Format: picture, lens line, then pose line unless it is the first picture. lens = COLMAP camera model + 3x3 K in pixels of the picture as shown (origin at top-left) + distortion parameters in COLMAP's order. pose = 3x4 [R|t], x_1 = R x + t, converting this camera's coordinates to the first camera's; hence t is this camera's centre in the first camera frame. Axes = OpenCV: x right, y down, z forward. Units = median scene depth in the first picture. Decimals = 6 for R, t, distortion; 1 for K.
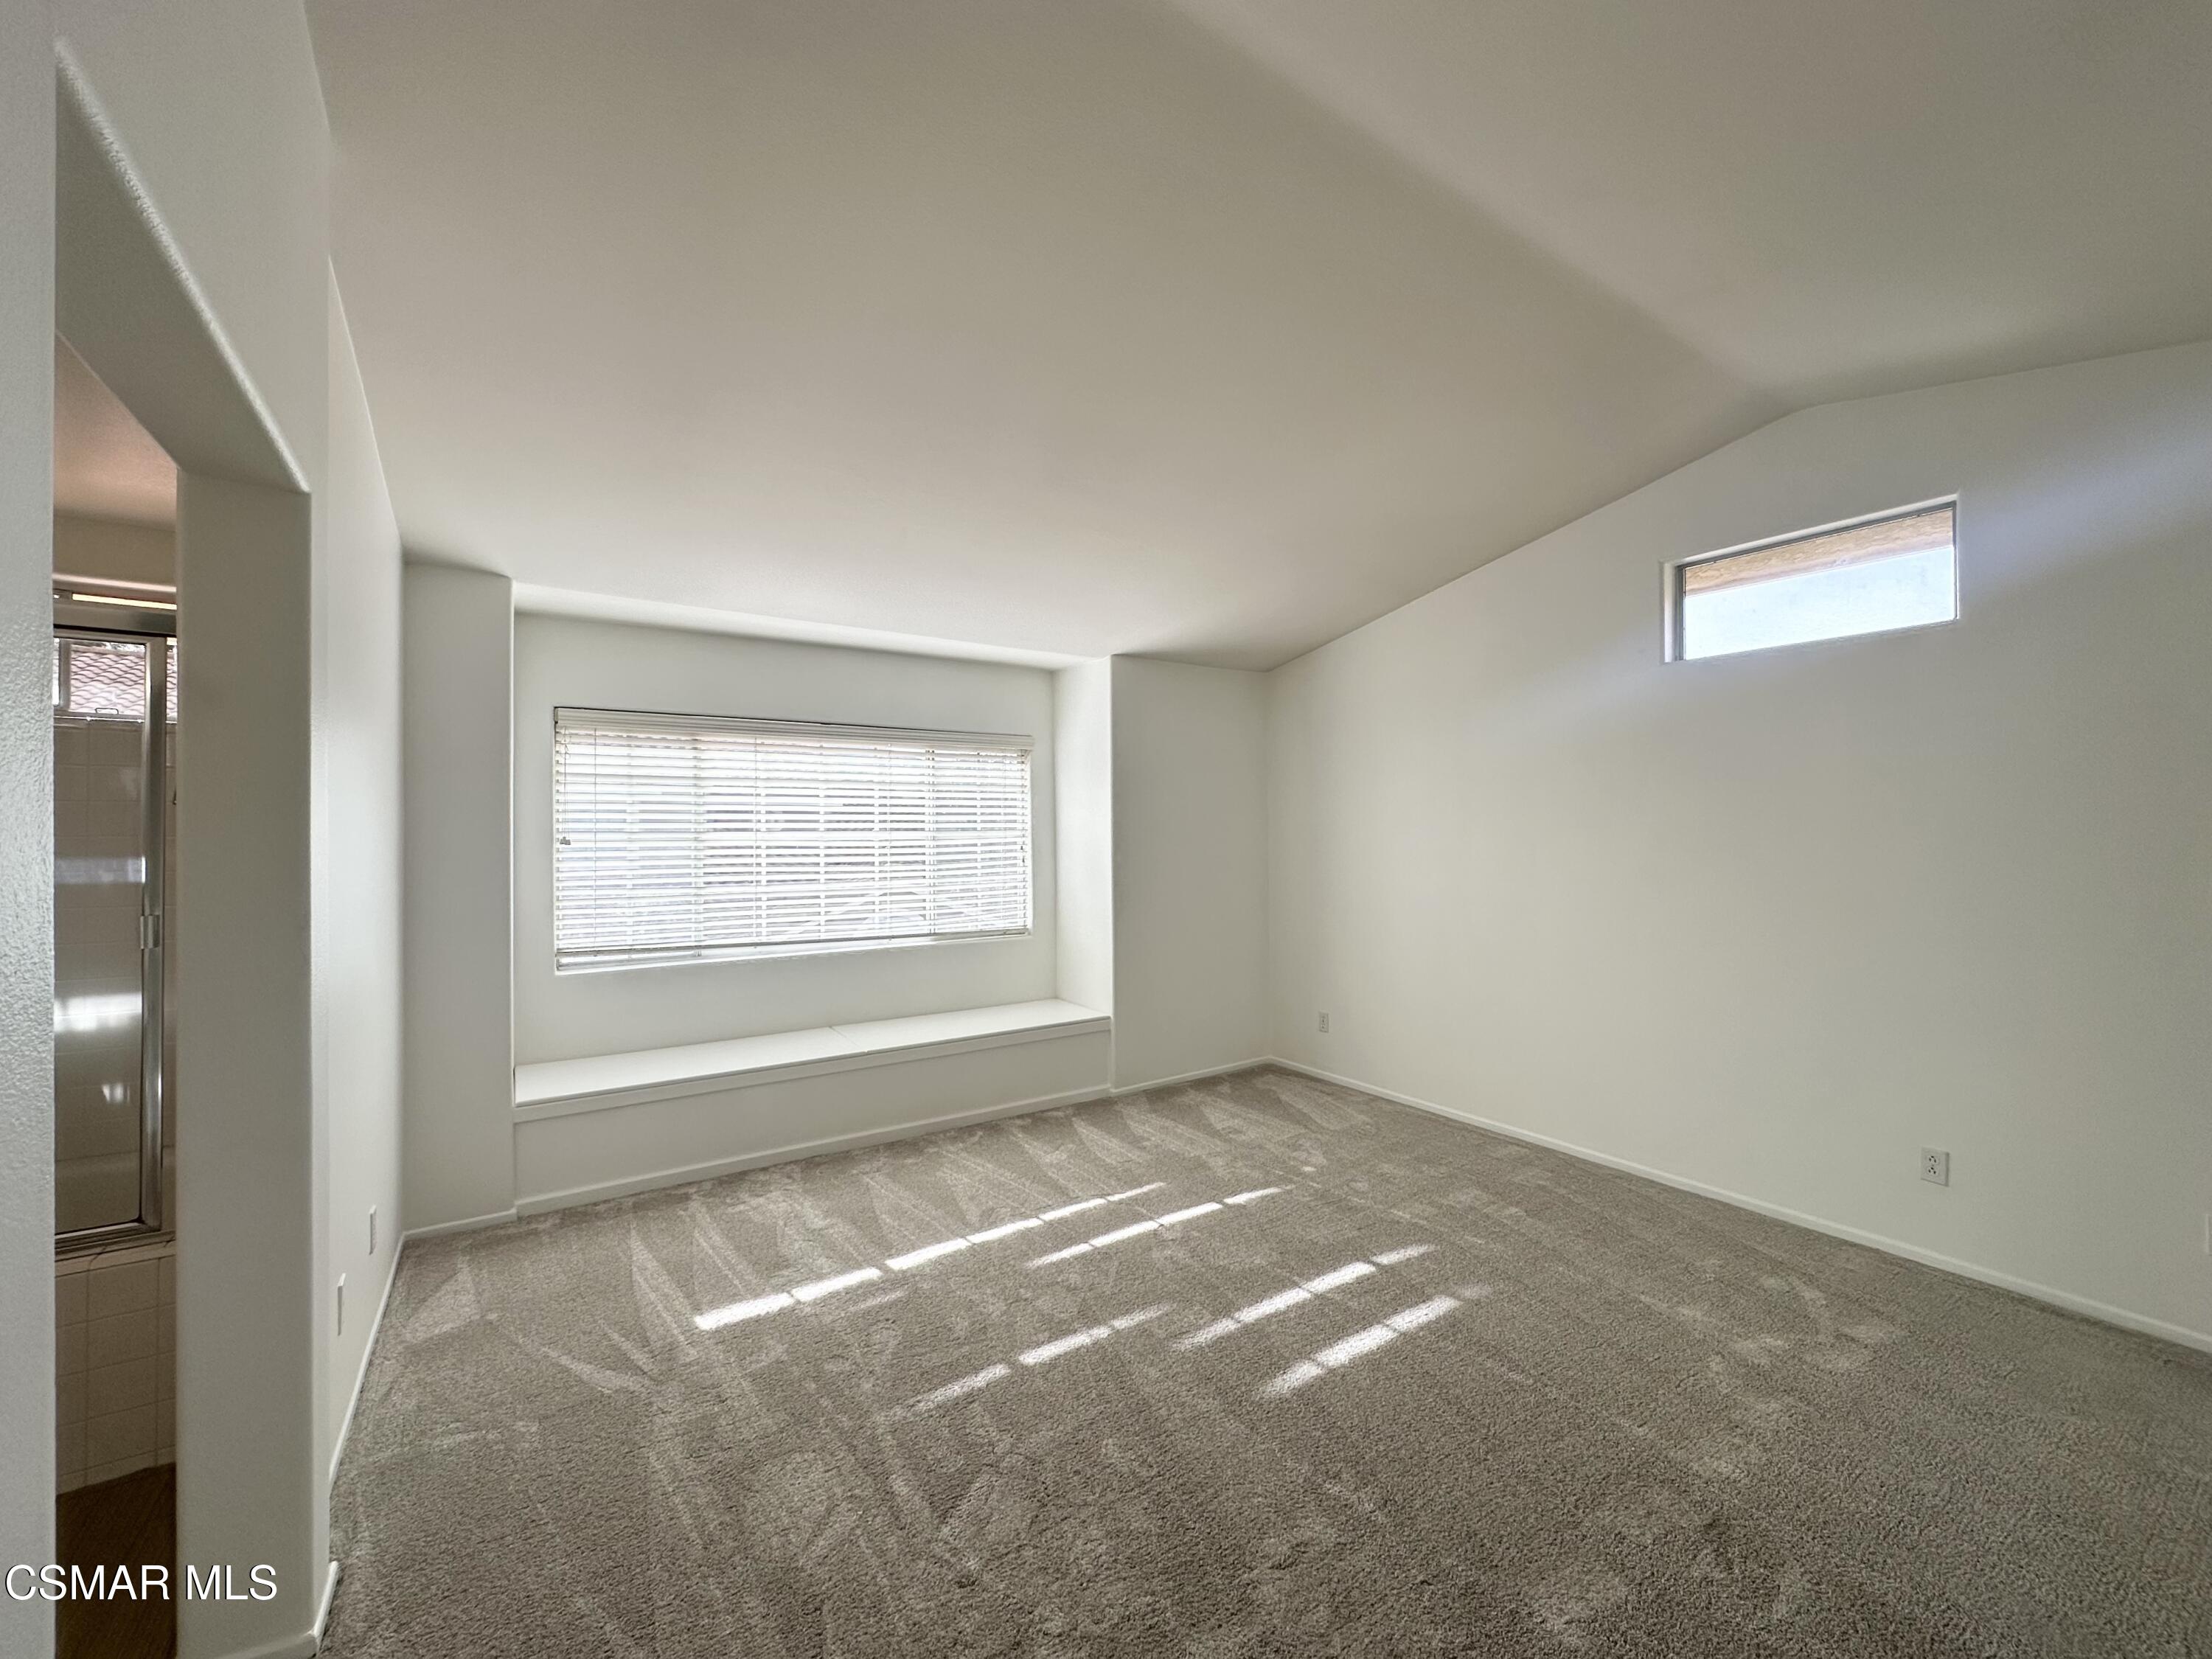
lens RADIAL K [[872.3, 0, 1111.1], [0, 872.3, 827.9], [0, 0, 1]] dist [0.001195, 0.000049]
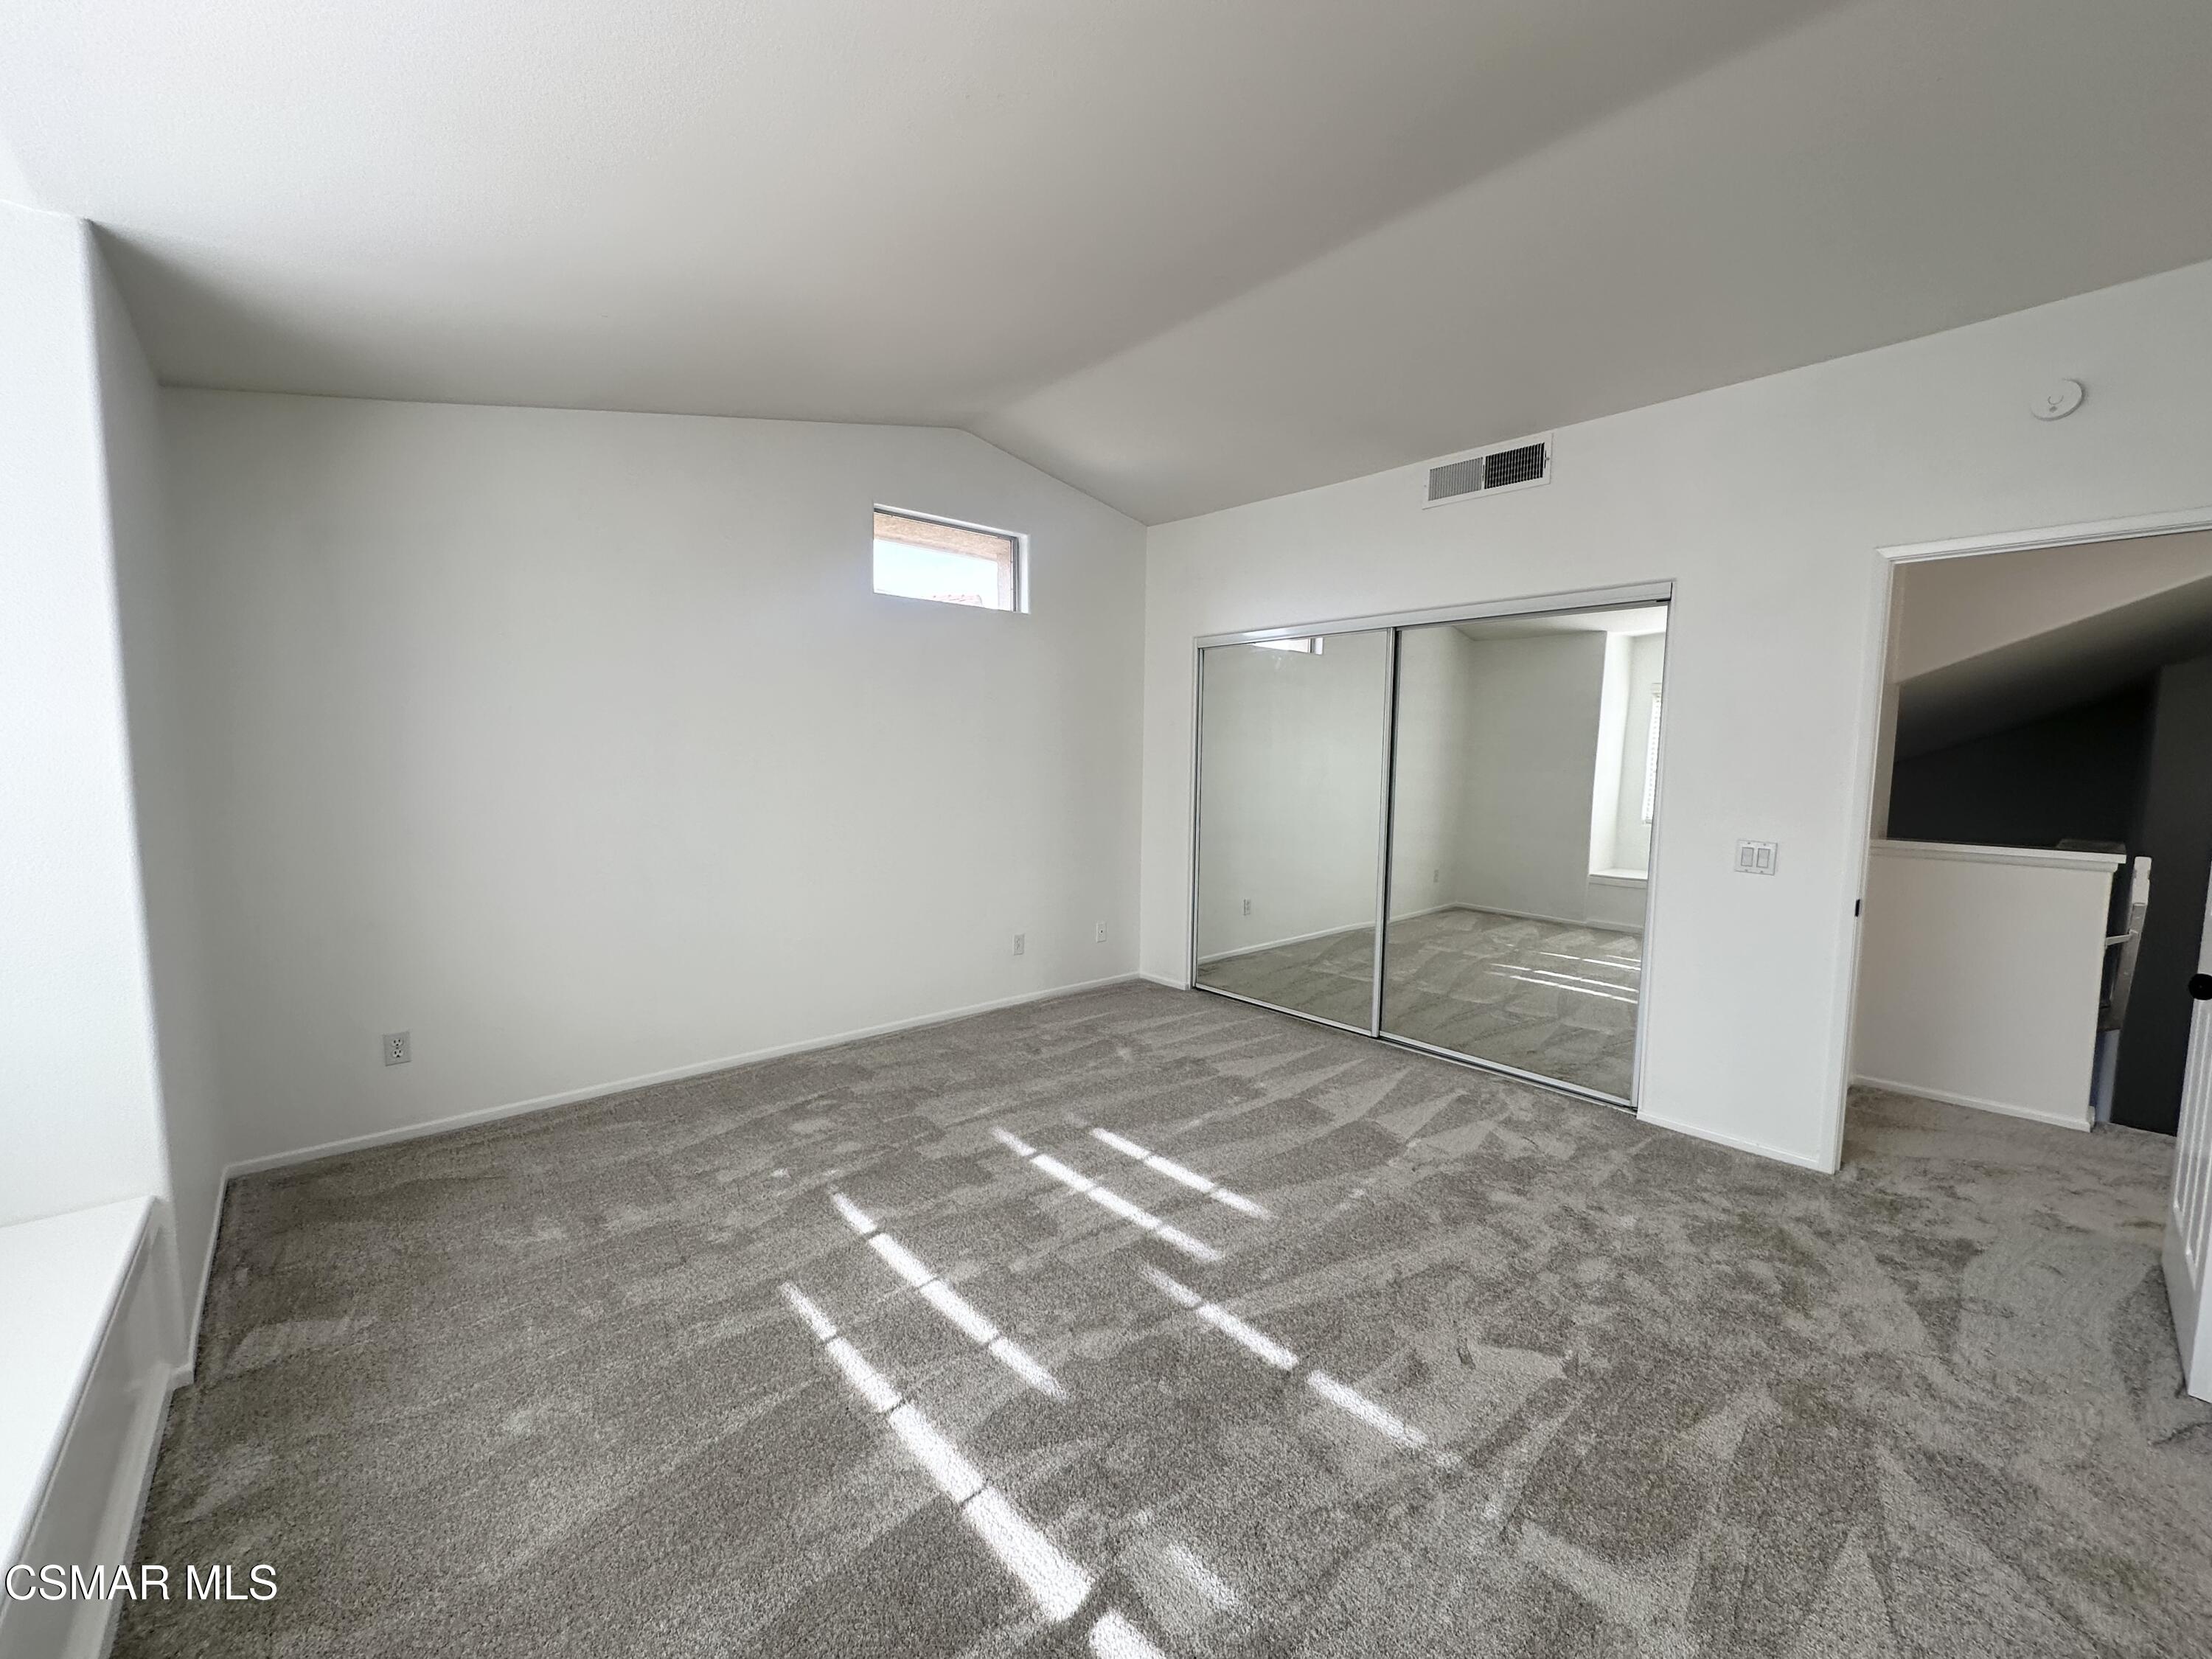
lens RADIAL K [[872.3, 0, 1111.1], [0, 872.3, 827.9], [0, 0, 1]] dist [0.001195, 0.000049]
pose [[-0.139715, -0.089012, 0.986183, -0.370602], [-0.022003, 0.995985, 0.086779, 0.008356], [-0.989947, -0.009575, -0.141112, 0.553964]]
